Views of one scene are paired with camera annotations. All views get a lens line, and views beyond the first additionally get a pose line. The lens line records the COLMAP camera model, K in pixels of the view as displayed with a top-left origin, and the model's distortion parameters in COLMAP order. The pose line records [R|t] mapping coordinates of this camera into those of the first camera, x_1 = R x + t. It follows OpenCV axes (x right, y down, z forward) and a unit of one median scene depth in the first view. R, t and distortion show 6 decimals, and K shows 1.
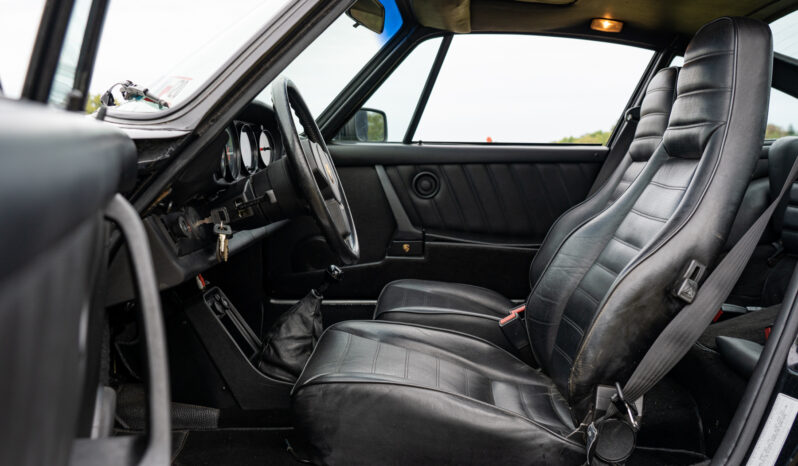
lens RADIAL K [[769.7, 0, 400.1], [0, 769.7, 239.5], [0, 0, 1]] dist [0.030835, 0.000000]
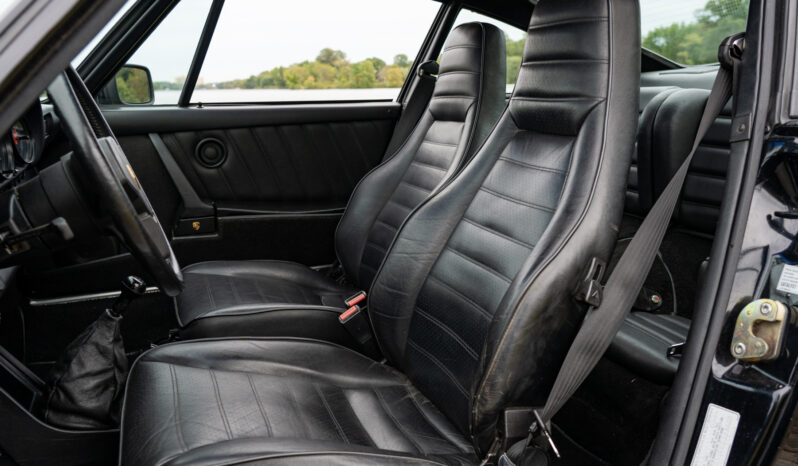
lens RADIAL K [[692.4, 0, 396.3], [0, 692.4, 235.6], [0, 0, 1]] dist [0.025653, -0.040685]
pose [[0.929683, -0.104845, 0.353124, -0.078160], [0.066775, 0.990724, 0.118353, -0.073127], [-0.362257, -0.086451, 0.928060, 0.221988]]
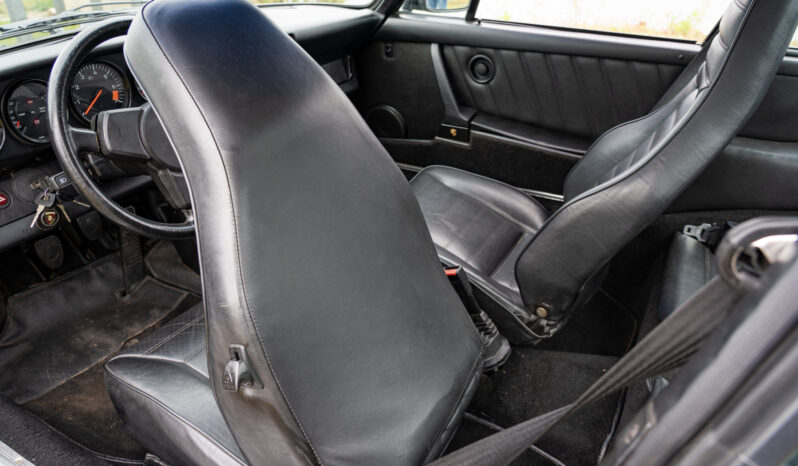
lens RADIAL K [[529.3, 0, 403.1], [0, 529.3, 237.6], [0, 0, 1]] dist [-0.038697, 0.024475]
pose [[0.882424, 0.240228, -0.404498, 0.336653], [-0.051326, 0.903828, 0.424808, -0.198828], [0.467648, -0.354099, 0.809889, 0.458320]]
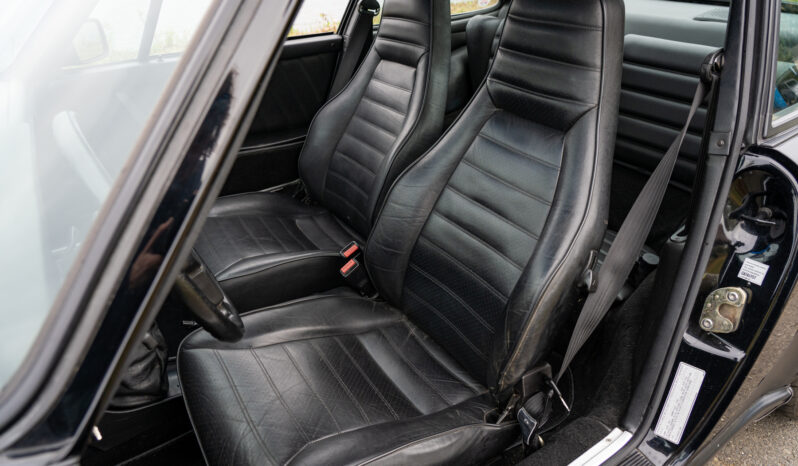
lens RADIAL K [[529.3, 0, 392.3], [0, 529.3, 226.8], [0, 0, 1]] dist [-0.038697, 0.024475]
pose [[0.830414, -0.300026, 0.469464, -0.123653], [0.096063, 0.907106, 0.409793, -0.219881], [-0.548802, -0.295200, 0.782095, 0.389480]]
